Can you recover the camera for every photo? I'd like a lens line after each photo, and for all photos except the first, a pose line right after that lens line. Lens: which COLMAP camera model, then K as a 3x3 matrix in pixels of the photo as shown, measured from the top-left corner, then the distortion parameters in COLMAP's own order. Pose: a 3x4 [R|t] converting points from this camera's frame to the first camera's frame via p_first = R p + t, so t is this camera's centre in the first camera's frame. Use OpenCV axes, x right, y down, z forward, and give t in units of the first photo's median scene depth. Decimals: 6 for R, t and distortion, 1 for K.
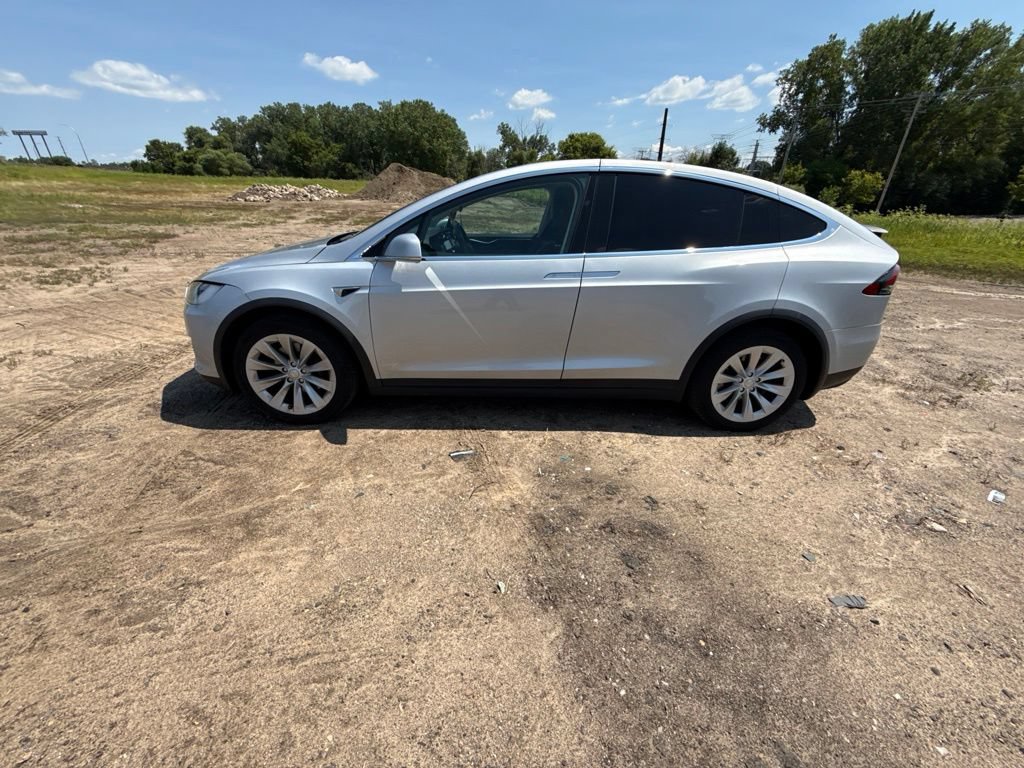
lens RADIAL K [[407.1, 0, 512.0], [0, 407.1, 384.0], [0, 0, 1]] dist [0.000161, -0.000126]
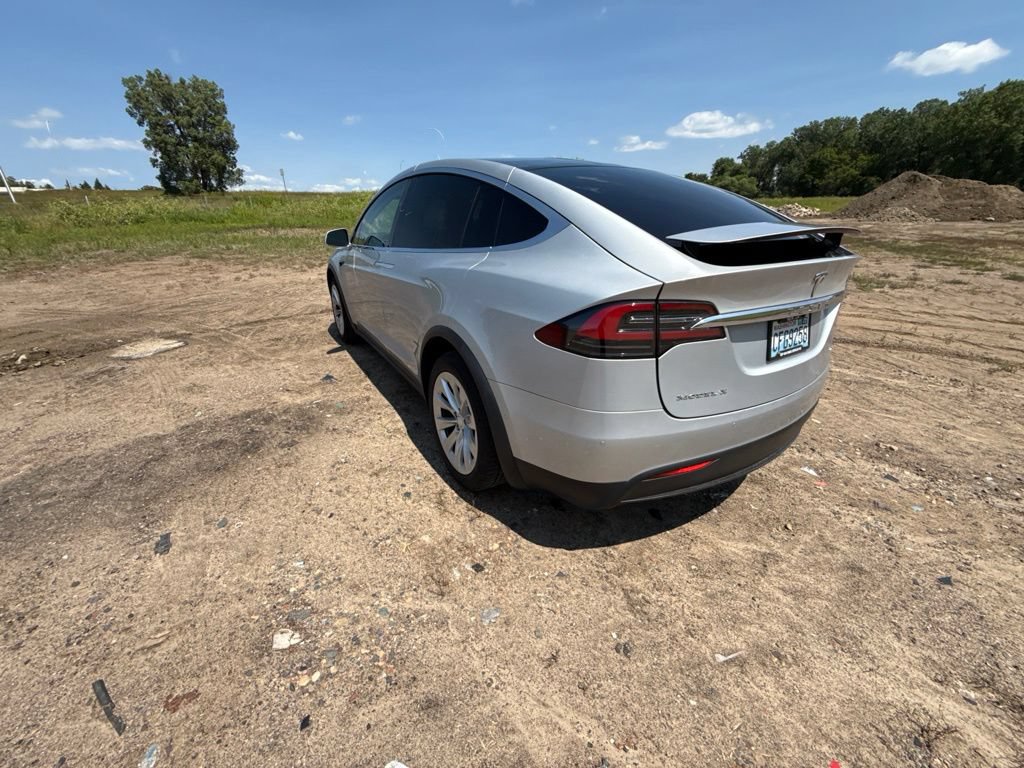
lens RADIAL K [[403.1, 0, 512.0], [0, 403.1, 384.0], [0, 0, 1]] dist [0.000185, 0.000278]
pose [[0.510640, 0.312011, -0.801184, 1.205455], [-0.344666, 0.927967, 0.141710, -0.209205], [0.787688, 0.203779, 0.581397, 0.594467]]
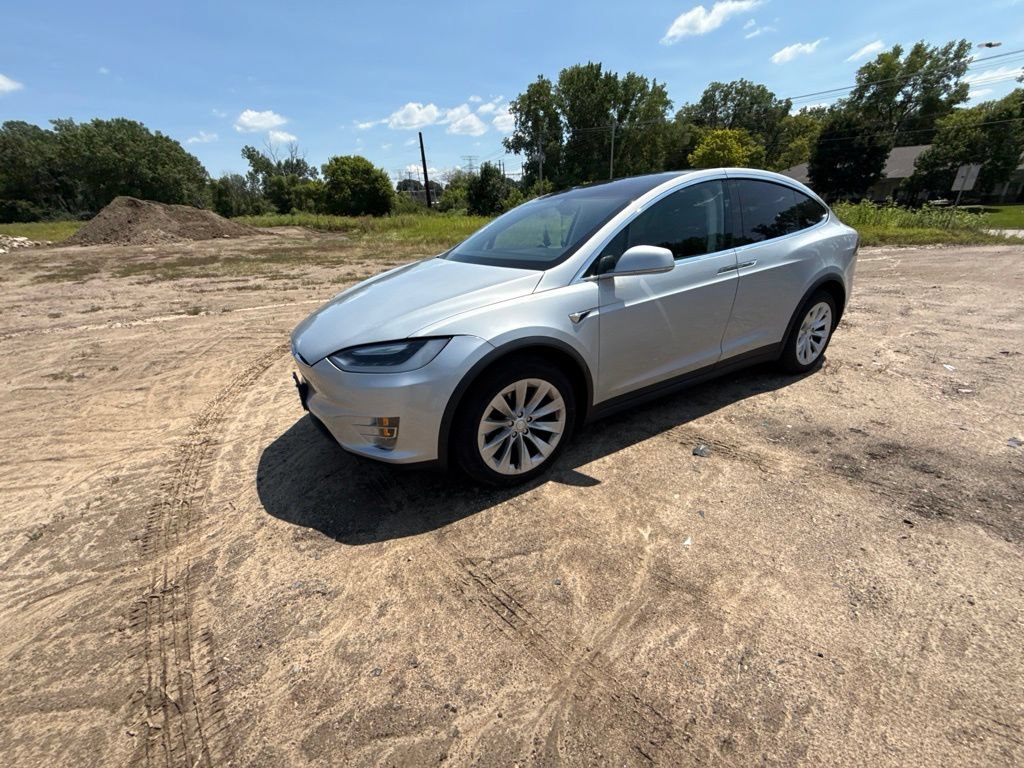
lens RADIAL K [[407.8, 0, 512.0], [0, 407.8, 384.0], [0, 0, 1]] dist [-0.001515, 0.000209]
pose [[0.873832, -0.247572, 0.418481, -0.821606], [0.264799, 0.964145, 0.017457, -0.118426], [-0.407798, 0.095559, 0.908058, 0.212563]]
